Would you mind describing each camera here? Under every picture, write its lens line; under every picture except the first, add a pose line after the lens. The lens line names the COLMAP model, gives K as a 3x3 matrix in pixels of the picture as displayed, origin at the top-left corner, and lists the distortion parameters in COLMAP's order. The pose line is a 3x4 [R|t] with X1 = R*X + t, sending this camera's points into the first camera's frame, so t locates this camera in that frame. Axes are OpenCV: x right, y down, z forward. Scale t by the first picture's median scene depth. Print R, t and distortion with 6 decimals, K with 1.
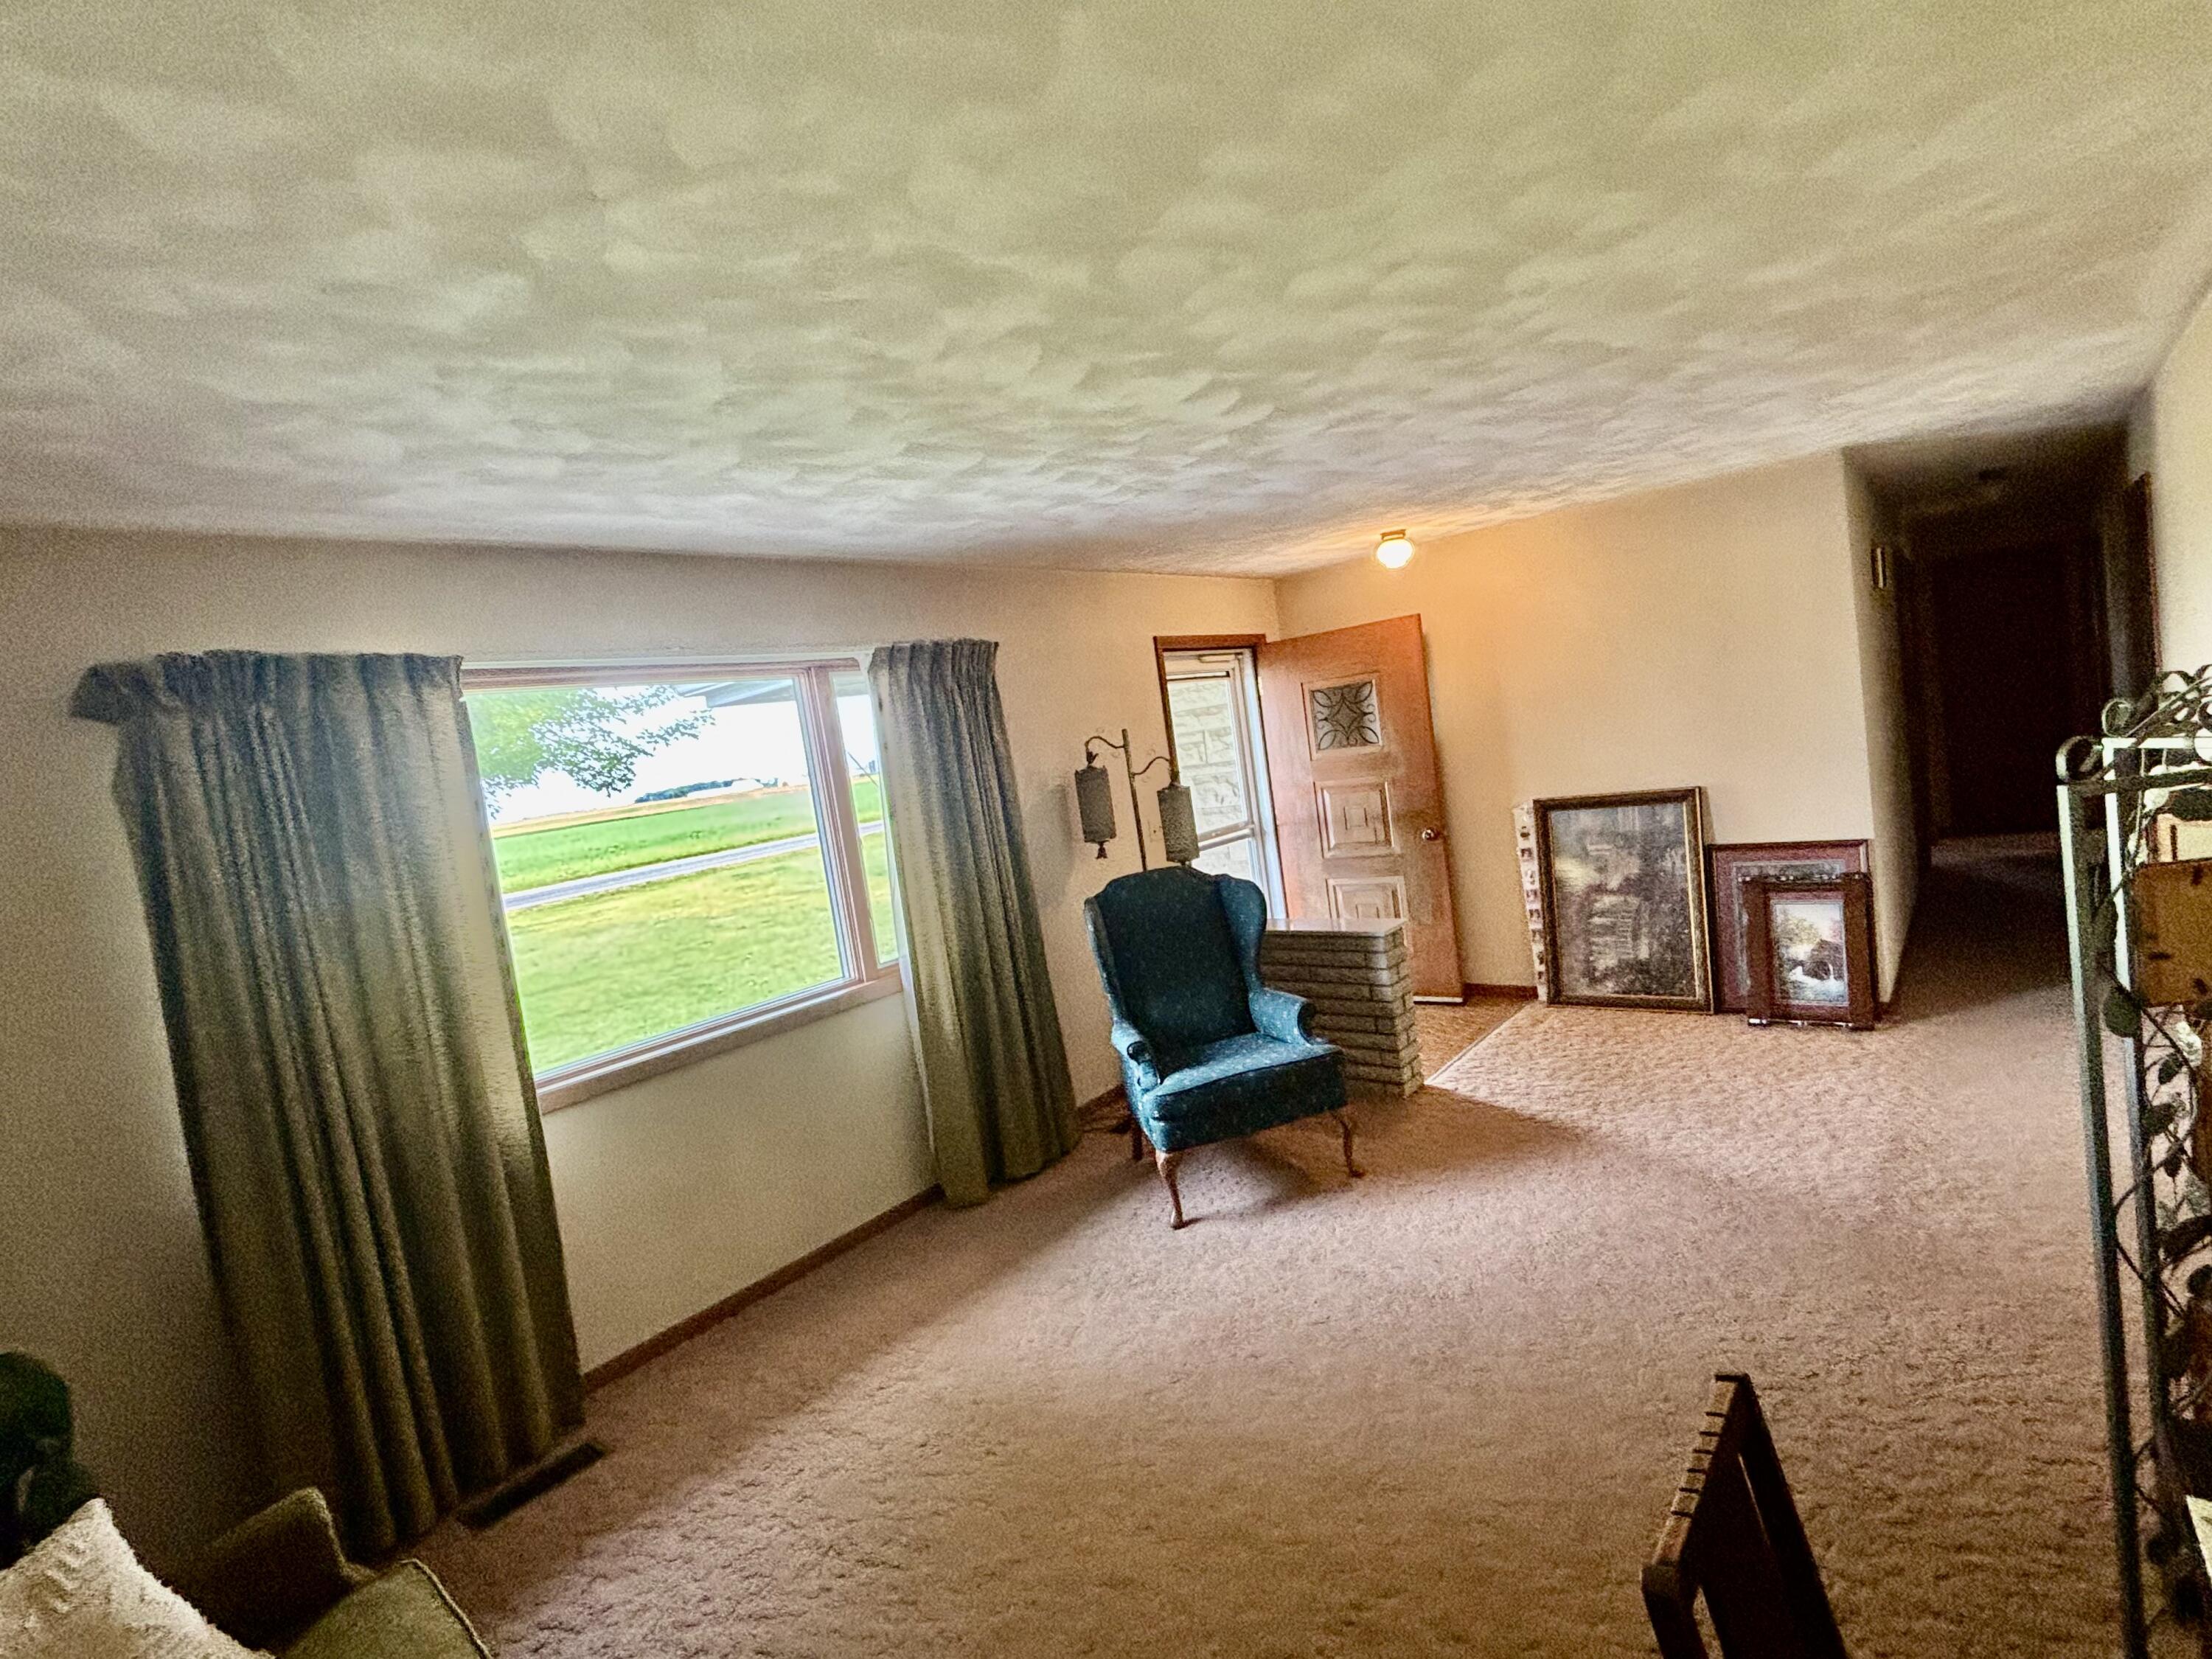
lens RADIAL K [[1059.3, 0, 1106.0], [0, 1059.3, 829.5], [0, 0, 1]] dist [0.003484, 0.000344]
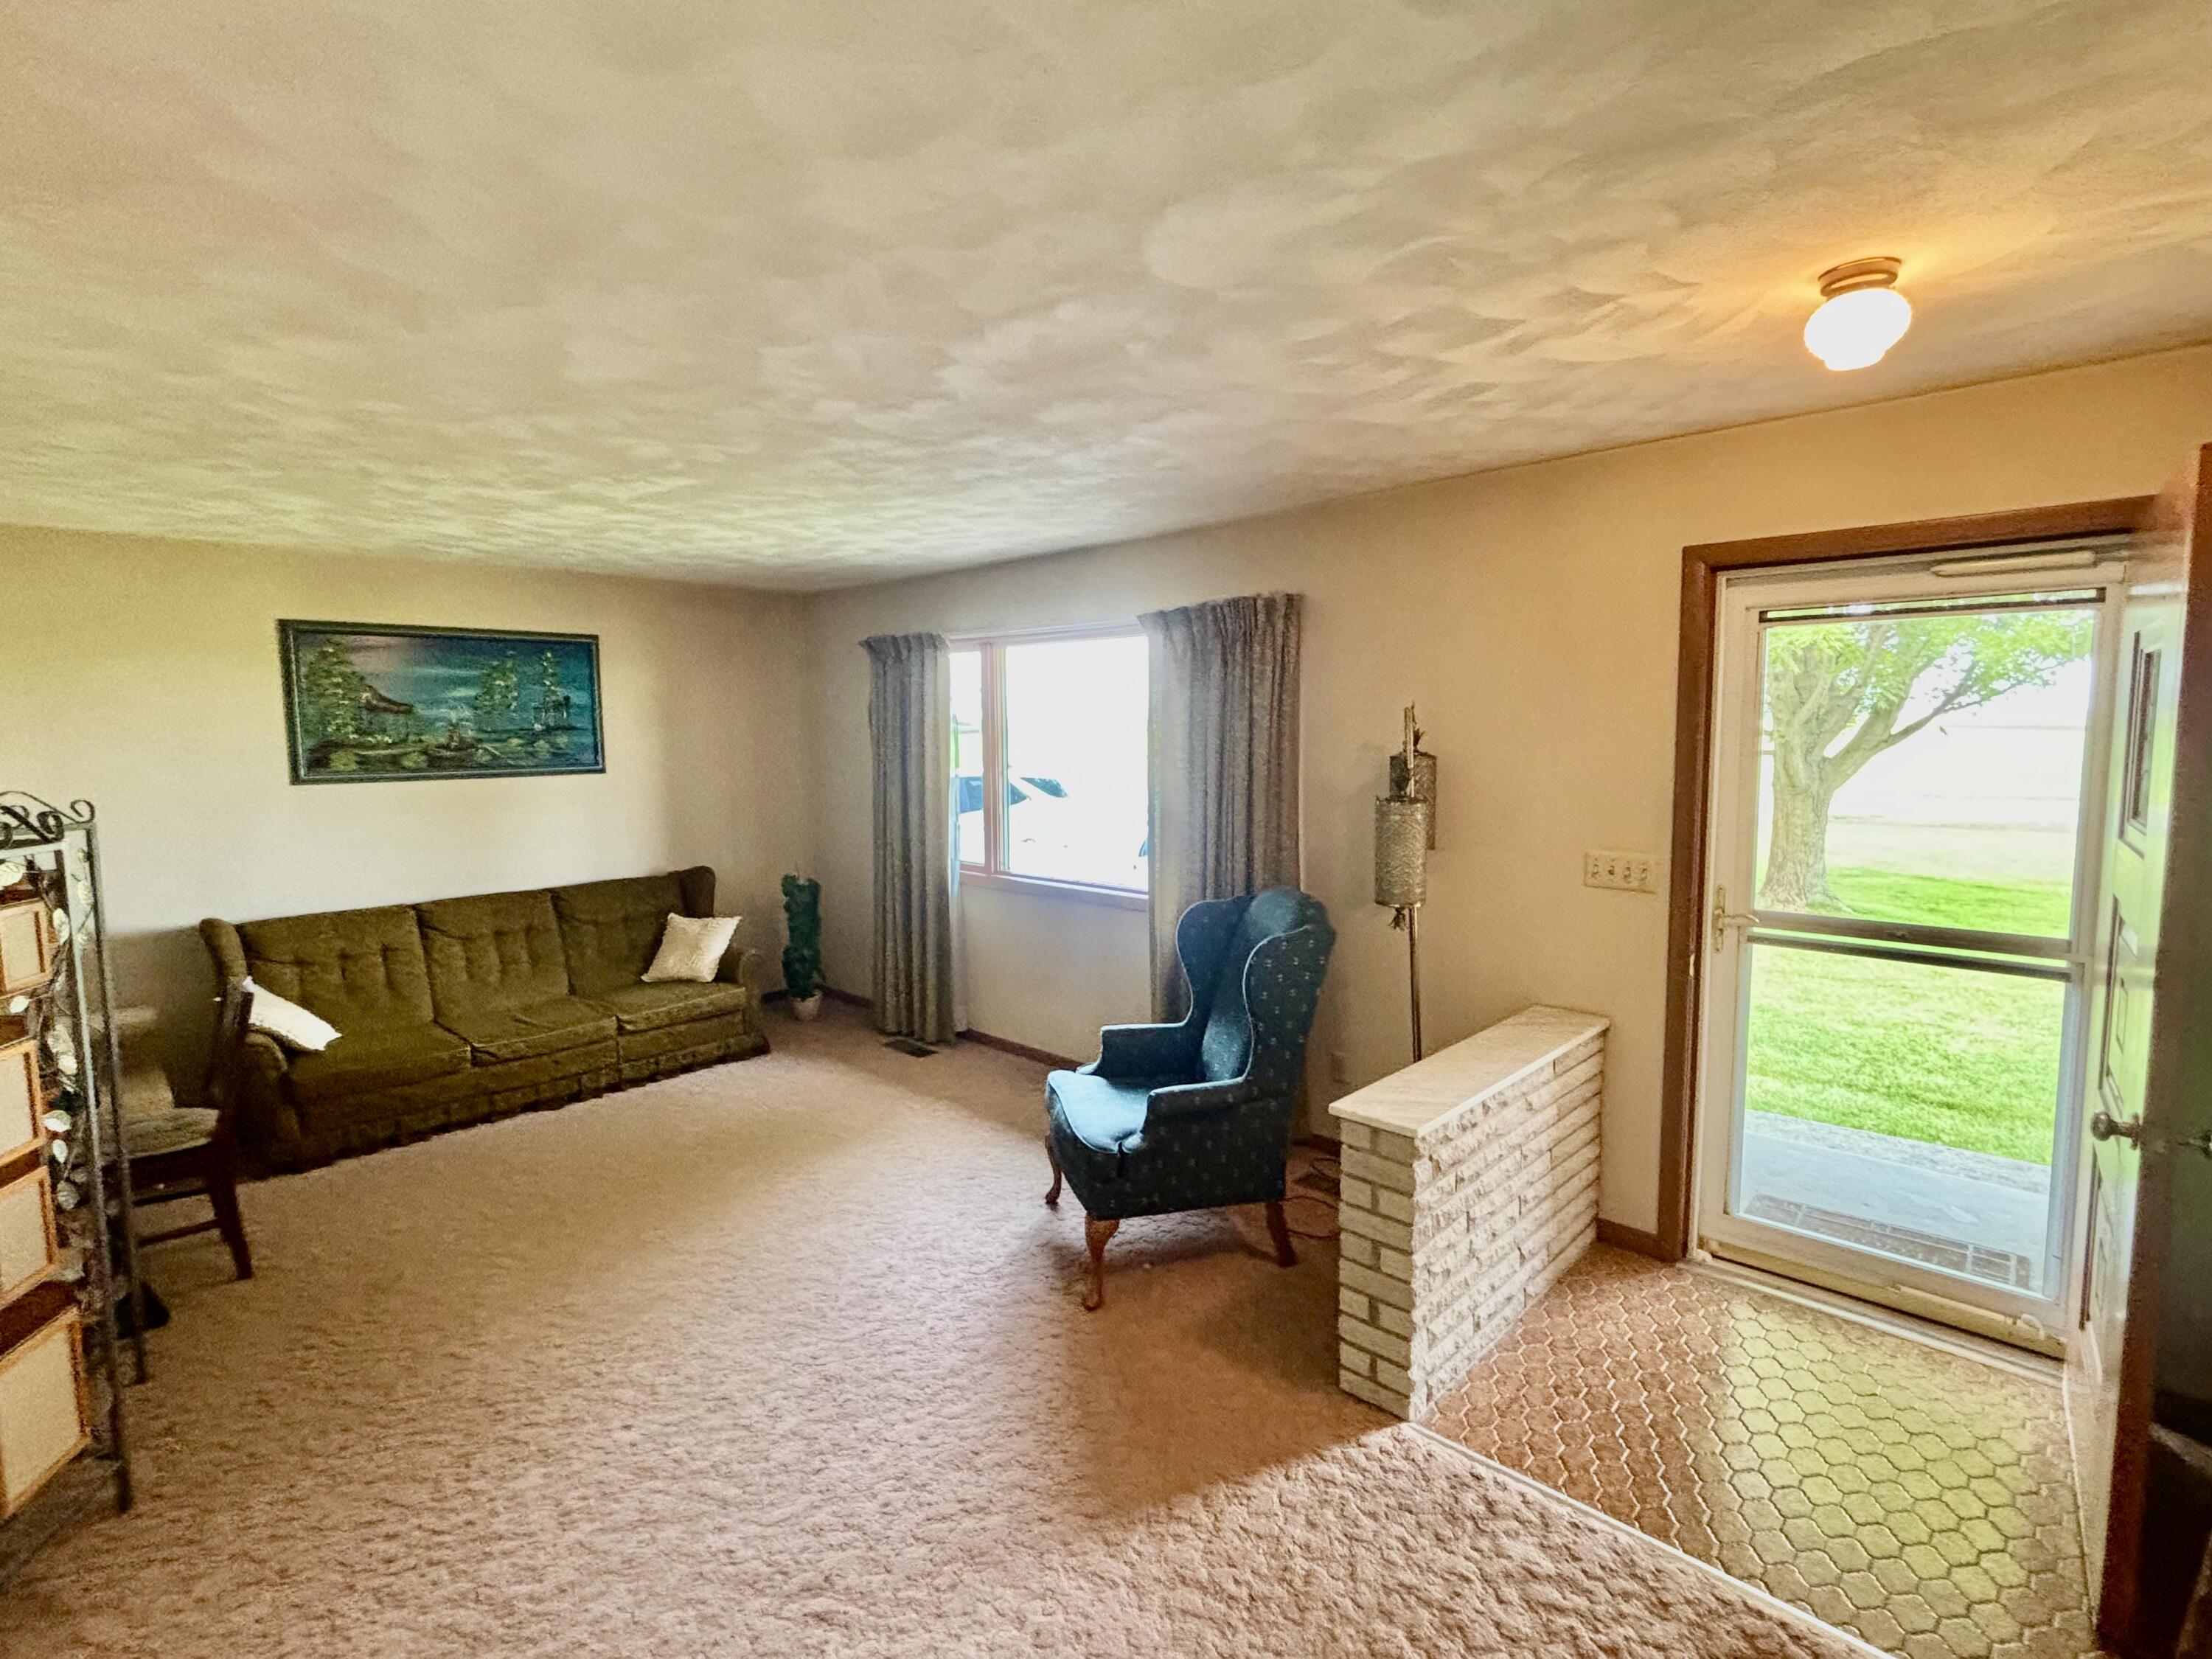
lens RADIAL K [[1059.3, 0, 1106.0], [0, 1059.3, 829.5], [0, 0, 1]] dist [0.003484, 0.000344]
pose [[-0.060234, 0.245623, -0.967492, 0.821938], [-0.057458, 0.966792, 0.249023, -0.199983], [0.996529, 0.070590, -0.044121, 0.902926]]
